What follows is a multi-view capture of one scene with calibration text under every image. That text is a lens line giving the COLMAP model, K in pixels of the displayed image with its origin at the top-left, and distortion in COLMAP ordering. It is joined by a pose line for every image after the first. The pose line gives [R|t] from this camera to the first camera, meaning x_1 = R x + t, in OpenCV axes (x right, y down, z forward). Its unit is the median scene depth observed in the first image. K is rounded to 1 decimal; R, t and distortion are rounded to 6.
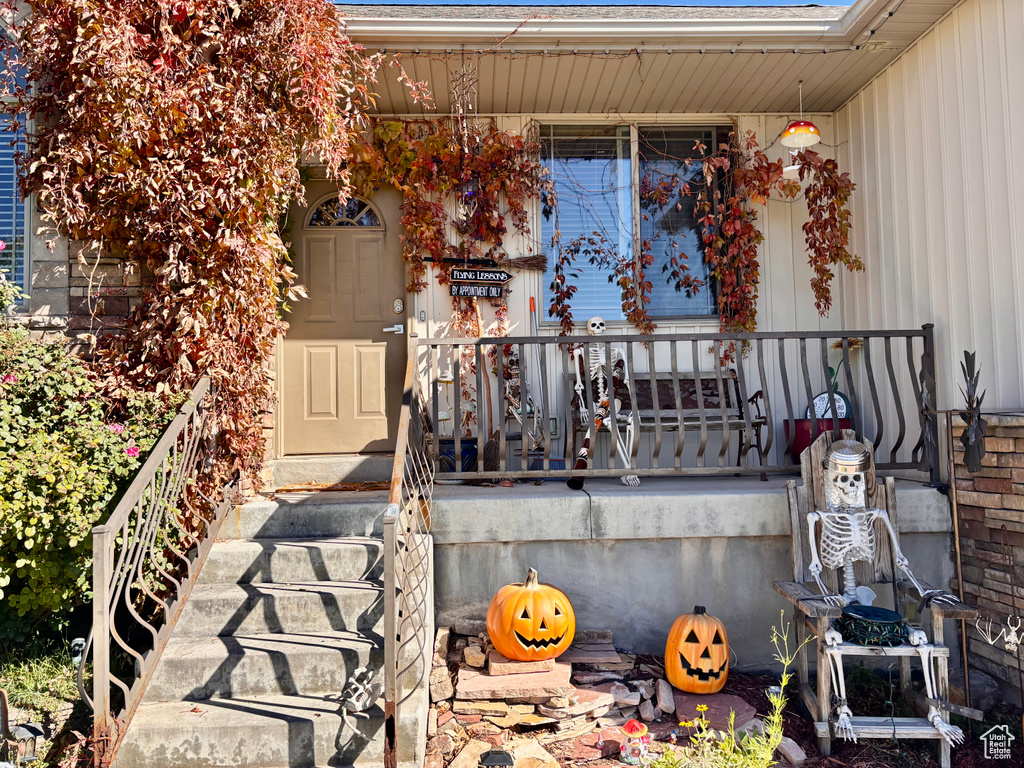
lens RADIAL K [[762.9, 0, 511.6], [0, 762.9, 386.5], [0, 0, 1]] dist [0.007957, 0.000296]
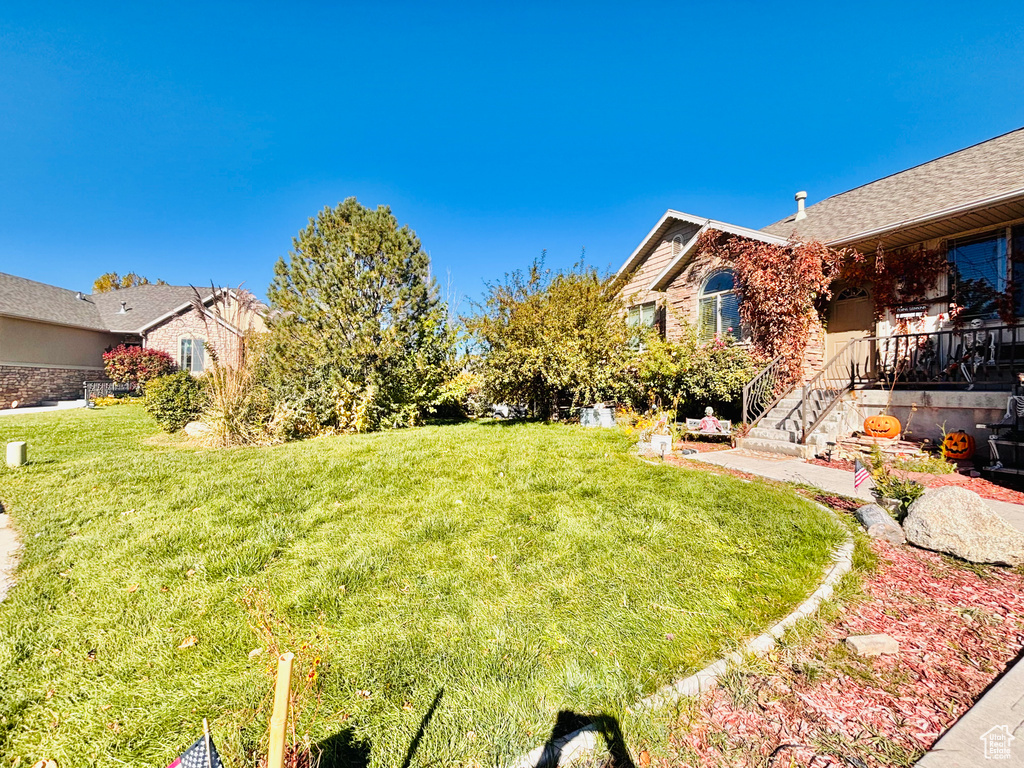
lens RADIAL K [[414.2, 0, 513.8], [0, 414.2, 387.3], [0, 0, 1]] dist [0.000486, -0.000183]
pose [[0.394375, 0.019786, -0.918736, 0.895758], [0.027515, 0.999066, 0.033327, 0.038512], [0.918537, -0.038423, 0.393462, -0.966492]]
